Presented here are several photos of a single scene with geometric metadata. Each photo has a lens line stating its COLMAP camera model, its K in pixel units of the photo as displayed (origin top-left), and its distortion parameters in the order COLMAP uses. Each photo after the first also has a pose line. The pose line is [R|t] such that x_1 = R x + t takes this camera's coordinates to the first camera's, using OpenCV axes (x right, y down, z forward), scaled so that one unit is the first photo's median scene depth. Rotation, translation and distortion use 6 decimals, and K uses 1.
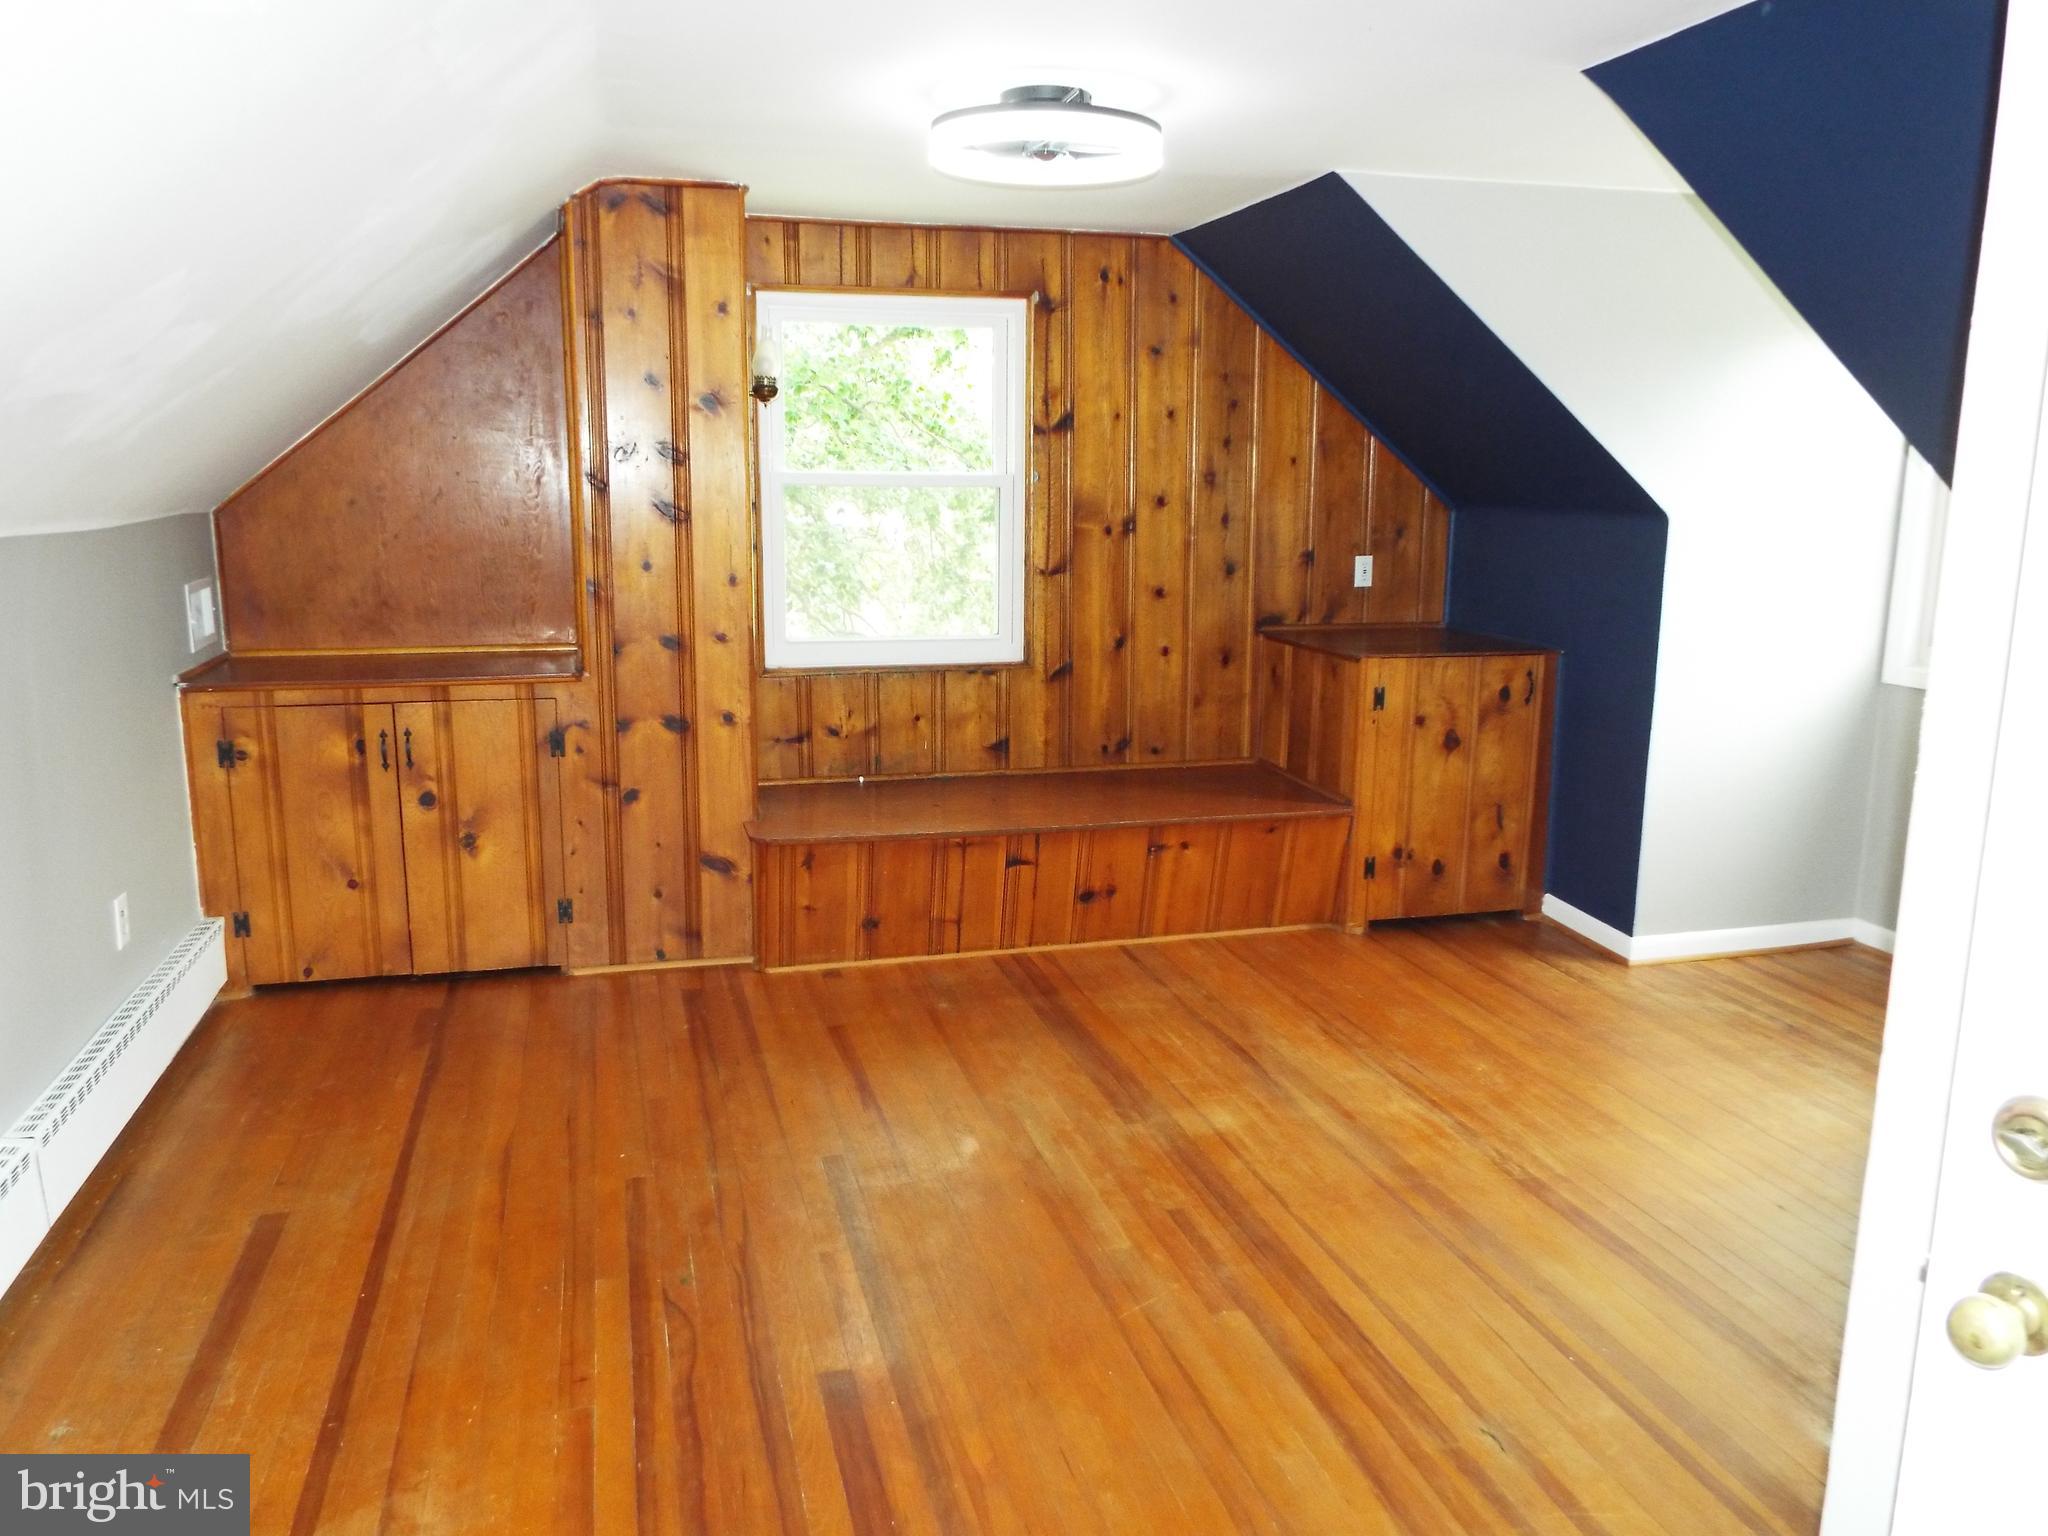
lens RADIAL K [[1489.0, 0, 1024.0], [0, 1489.0, 768.0], [0, 0, 1]] dist [-0.002495, 0.000070]
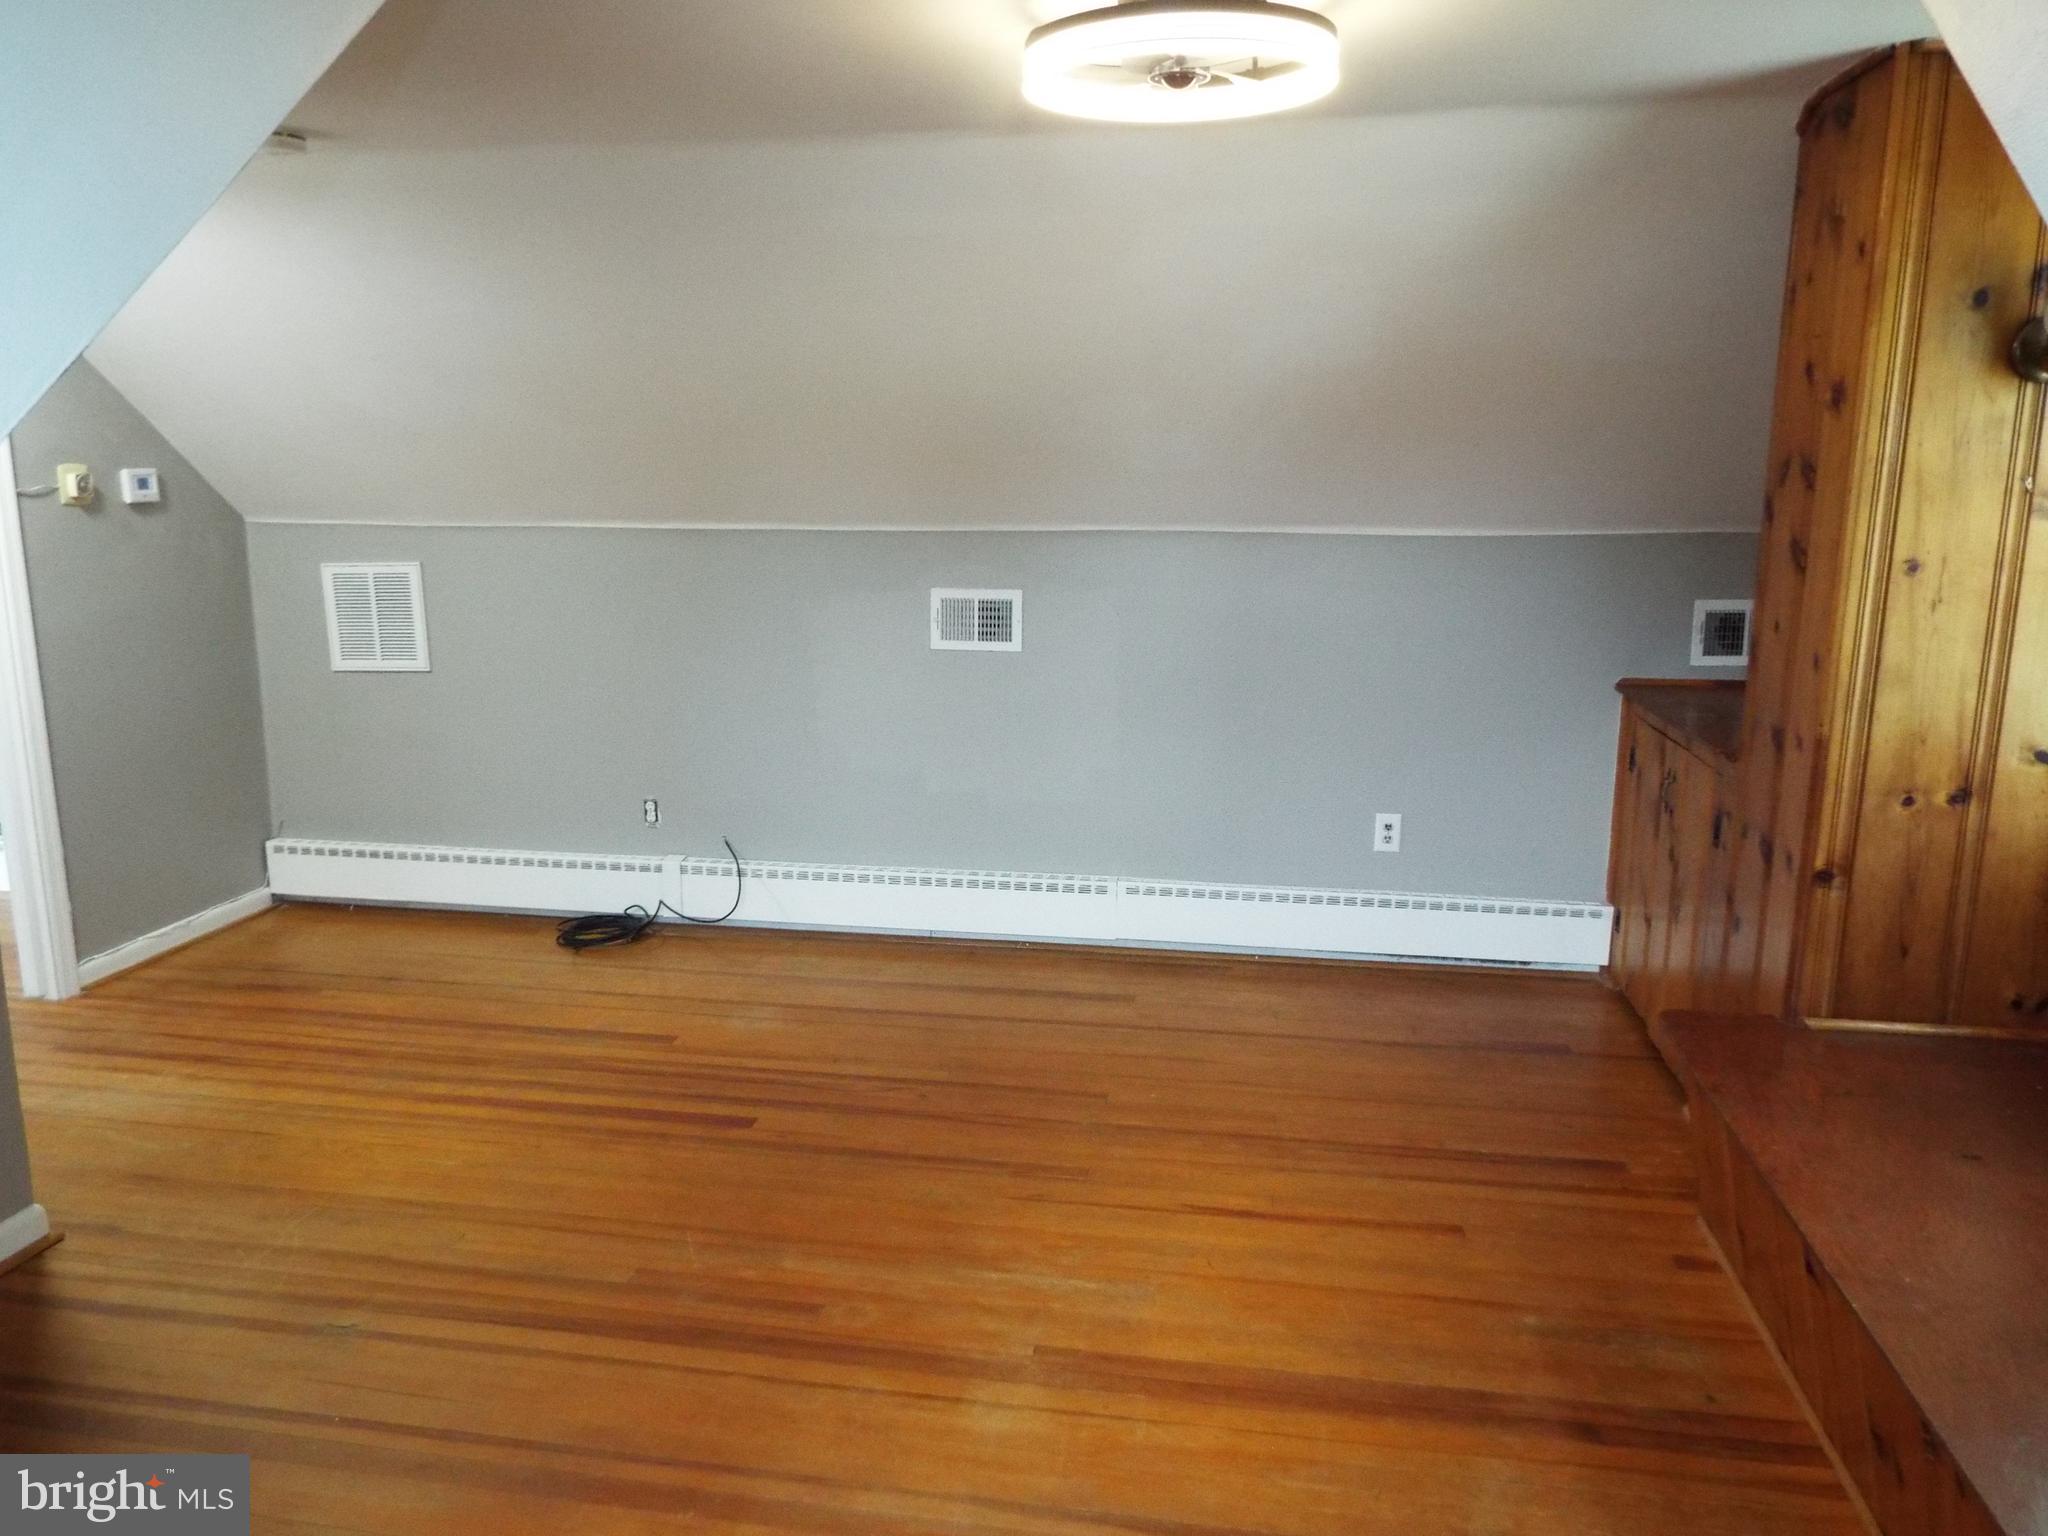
lens RADIAL K [[1489.0, 0, 1024.0], [0, 1489.0, 768.0], [0, 0, 1]] dist [-0.002495, 0.000070]
pose [[-0.420937, 0.171537, -0.890723, 0.777503], [-0.172147, 0.949004, 0.264114, -0.273295], [0.890605, 0.264510, -0.369942, 1.316832]]
